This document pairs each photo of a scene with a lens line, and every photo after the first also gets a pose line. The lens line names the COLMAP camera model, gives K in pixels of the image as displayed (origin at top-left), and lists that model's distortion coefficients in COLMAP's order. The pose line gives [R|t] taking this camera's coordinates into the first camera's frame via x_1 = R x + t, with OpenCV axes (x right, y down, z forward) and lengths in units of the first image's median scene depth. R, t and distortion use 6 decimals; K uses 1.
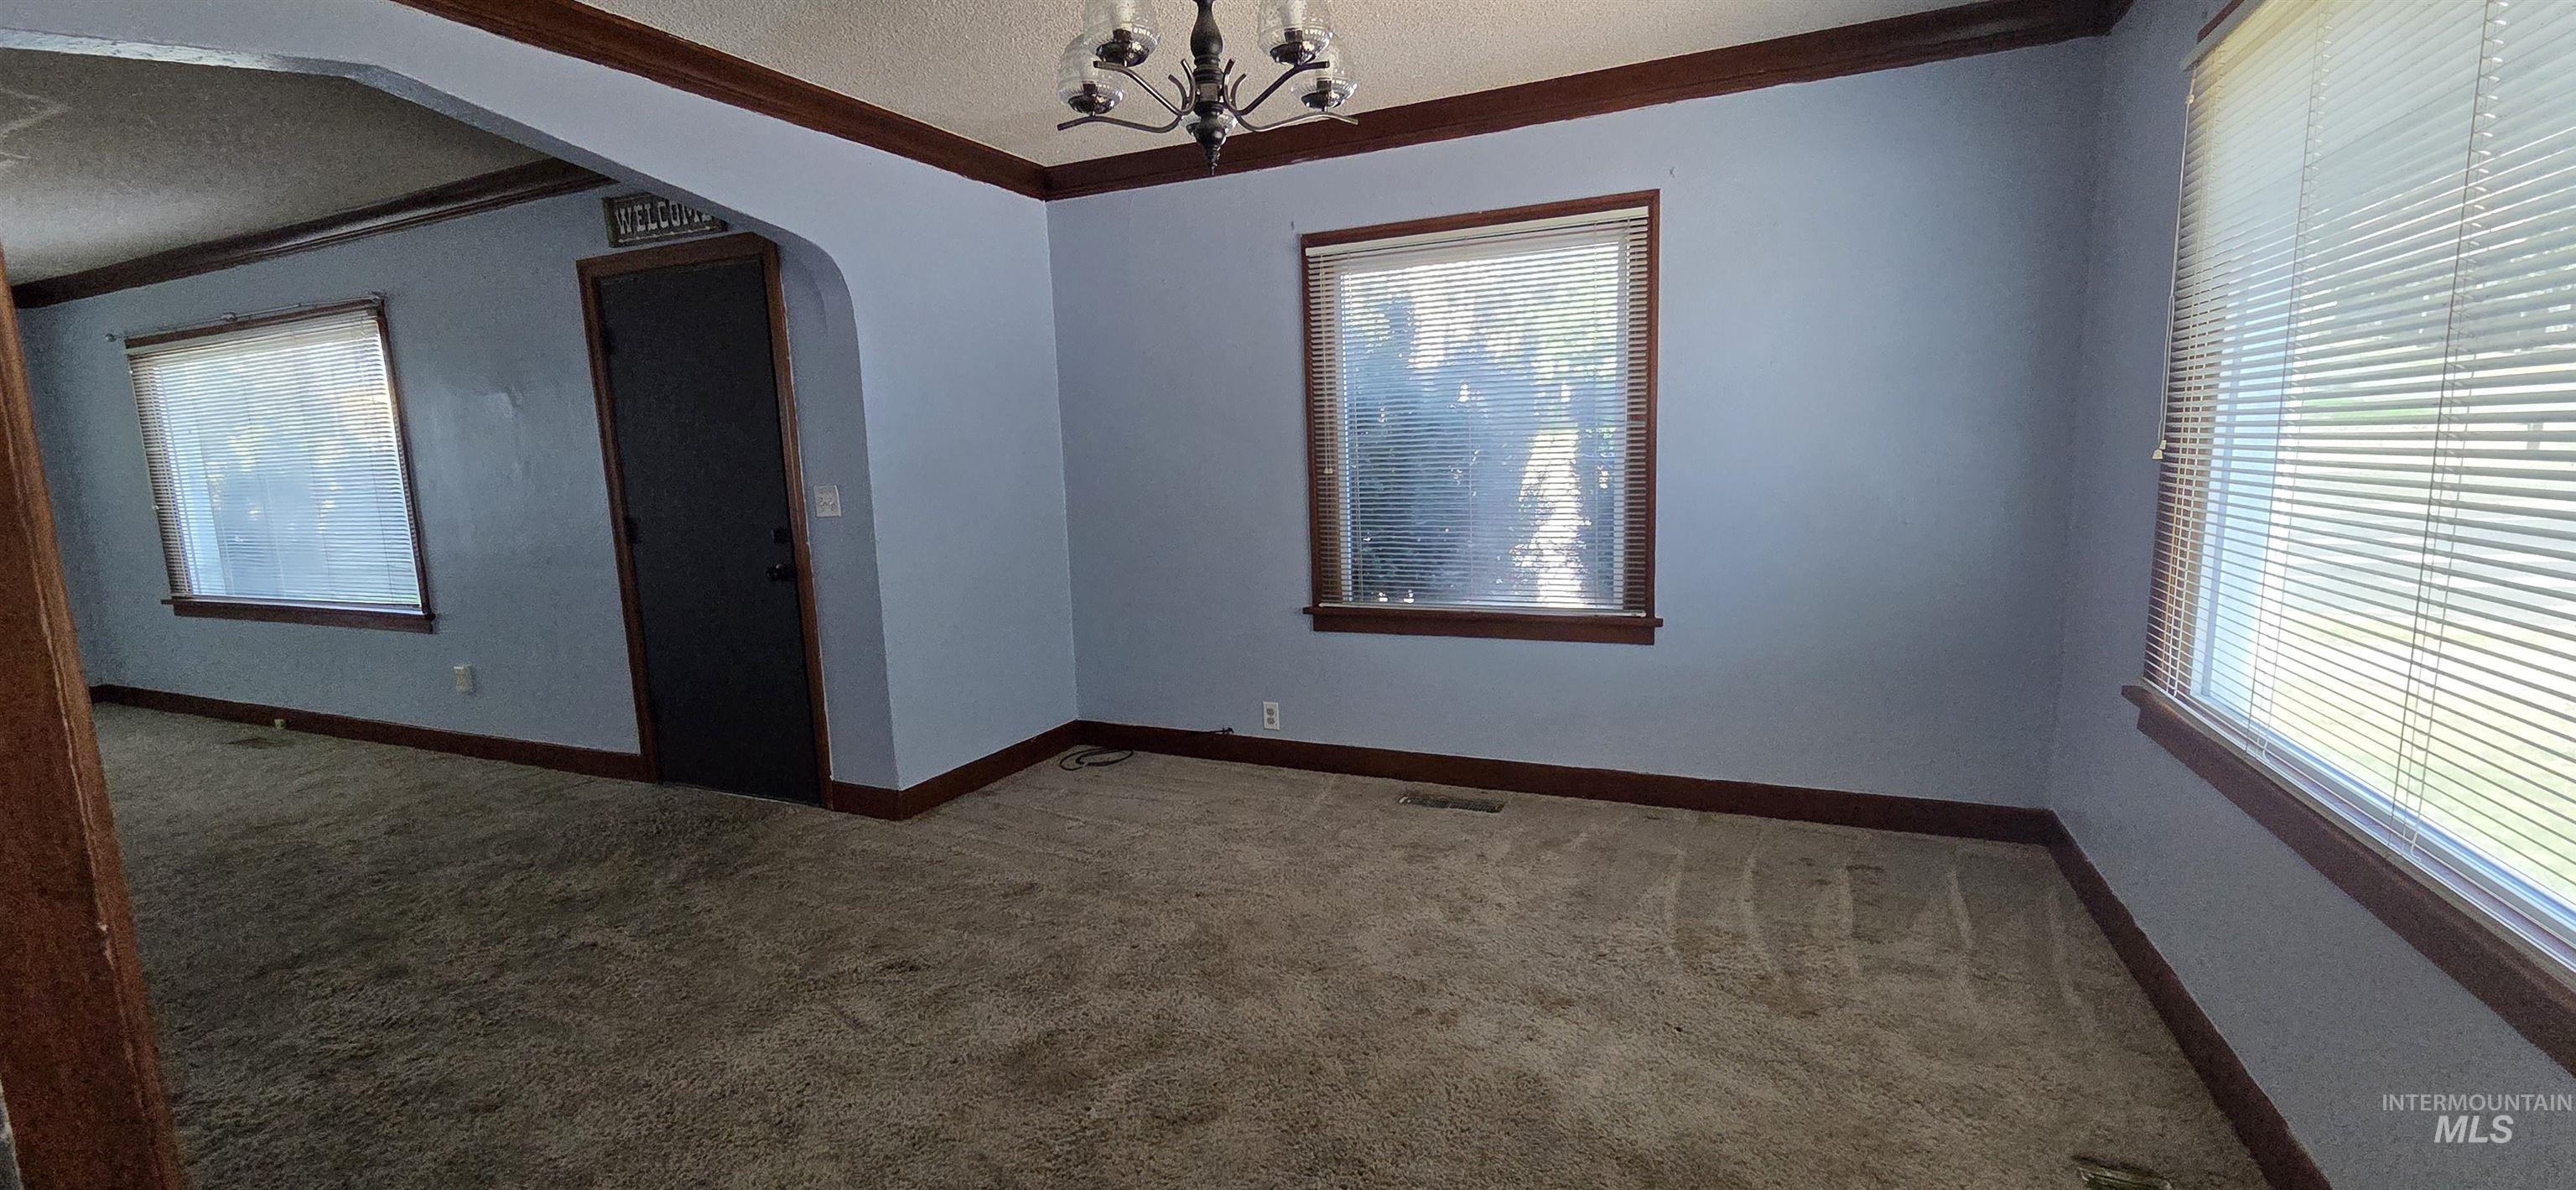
lens RADIAL K [[1057.6, 0, 1279.1], [0, 1057.6, 598.4], [0, 0, 1]] dist [0.005078, -0.000317]
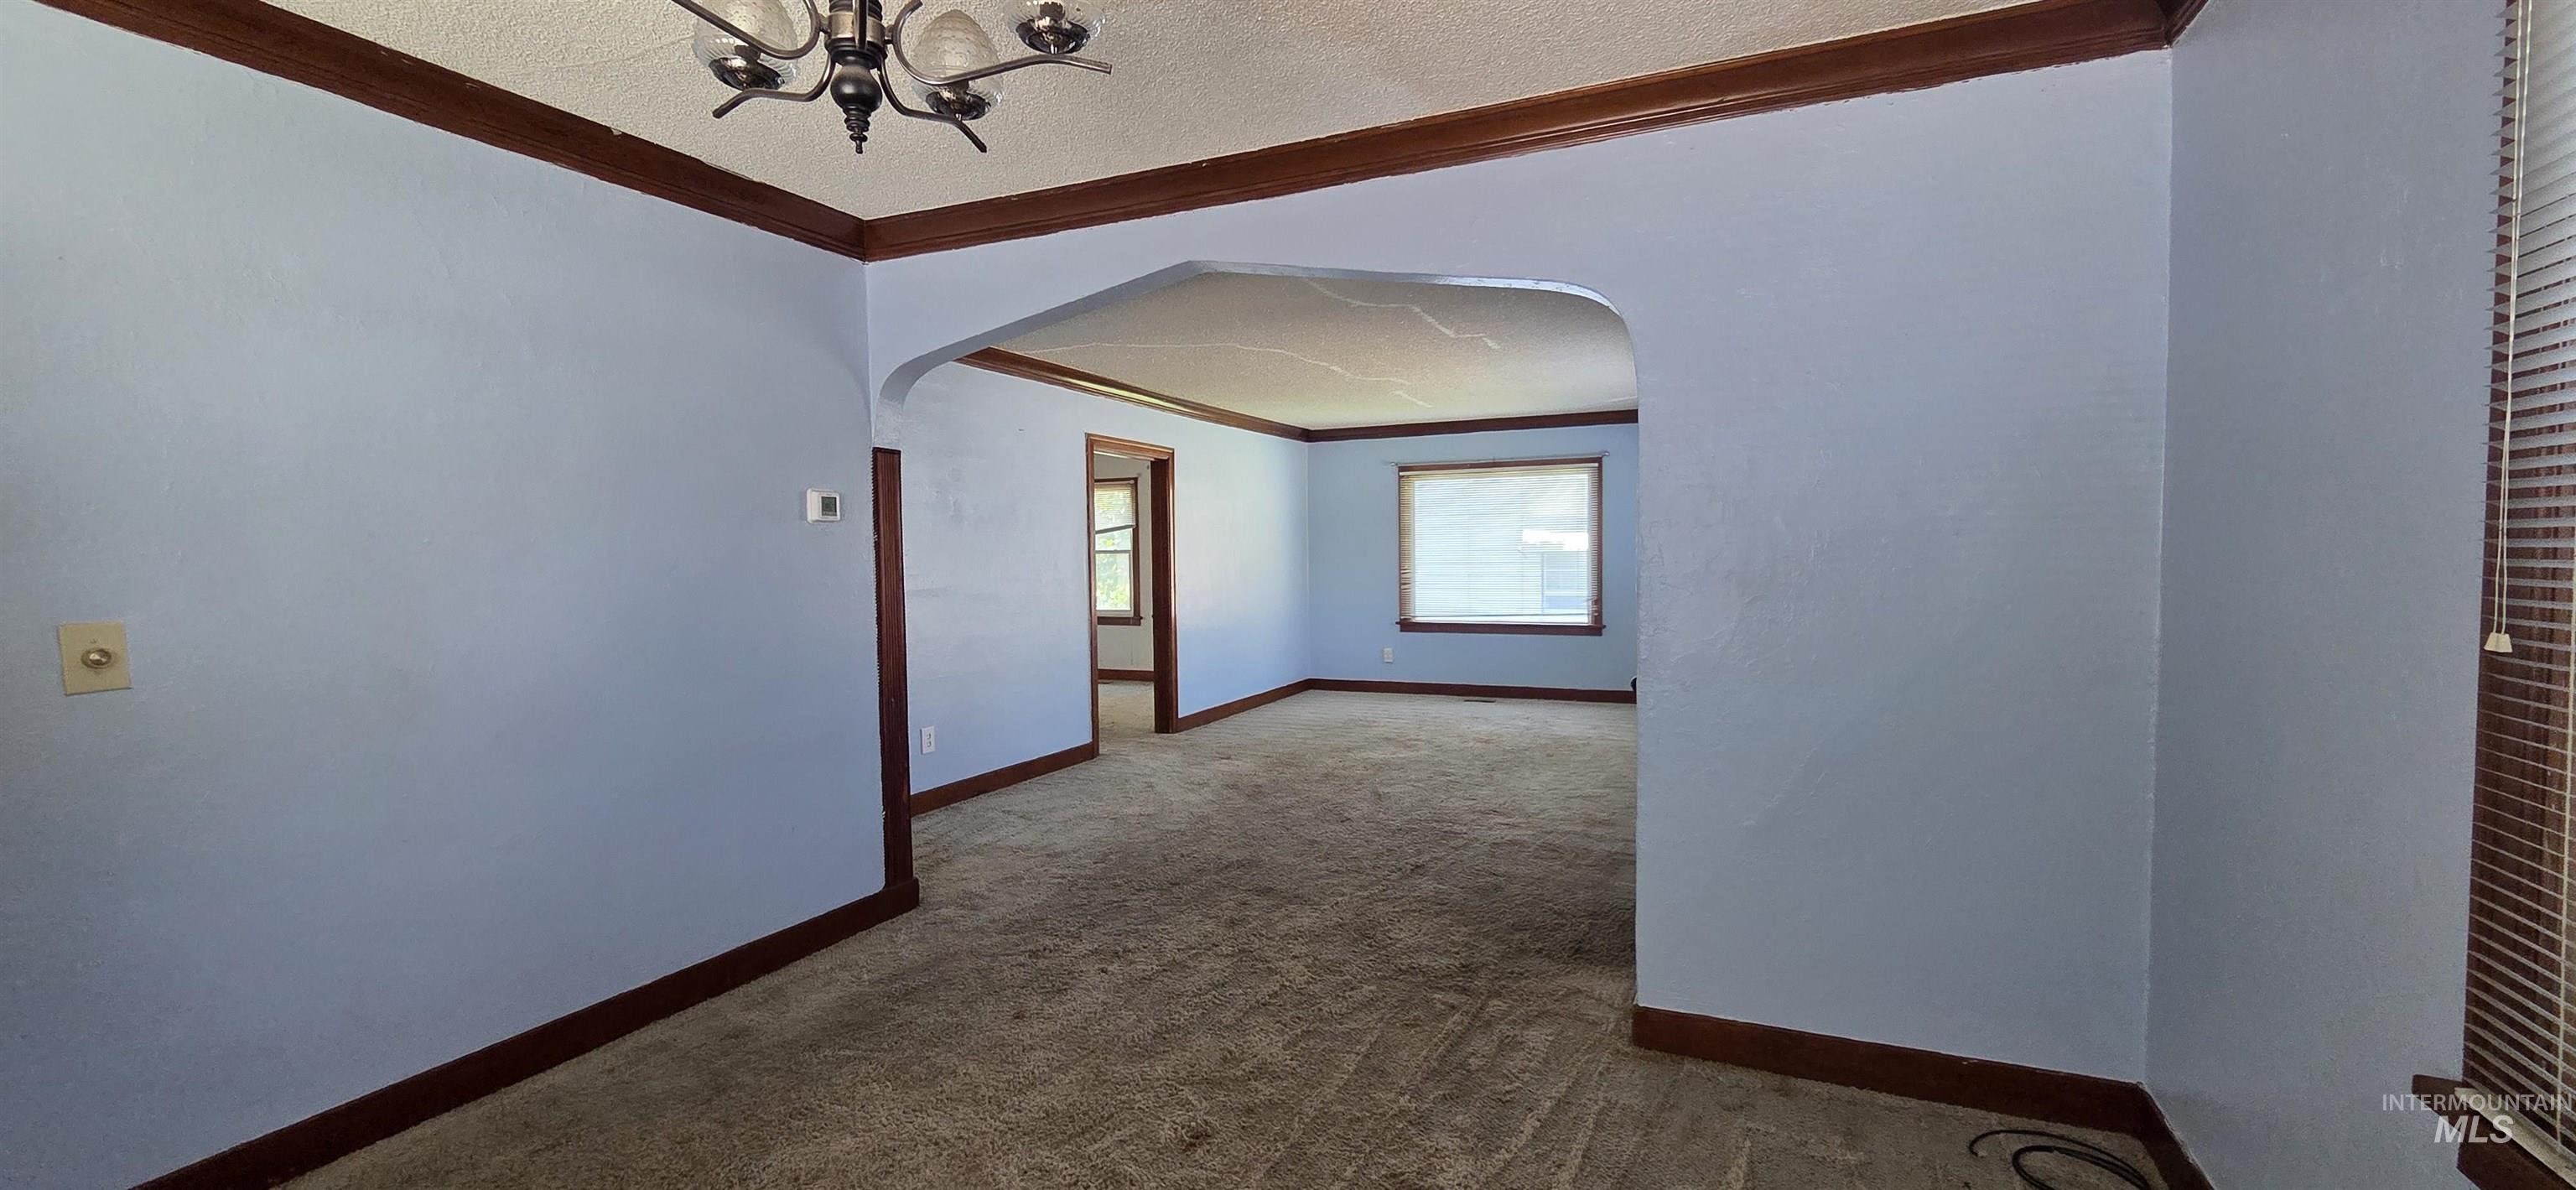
lens RADIAL K [[1057.6, 0, 1279.1], [0, 1057.6, 598.4], [0, 0, 1]] dist [0.005078, -0.000317]
pose [[0.012004, 0.078923, -0.996808, 0.339606], [-0.123441, 0.989372, 0.076847, -0.117952], [0.992279, 0.122125, 0.021619, 0.714165]]
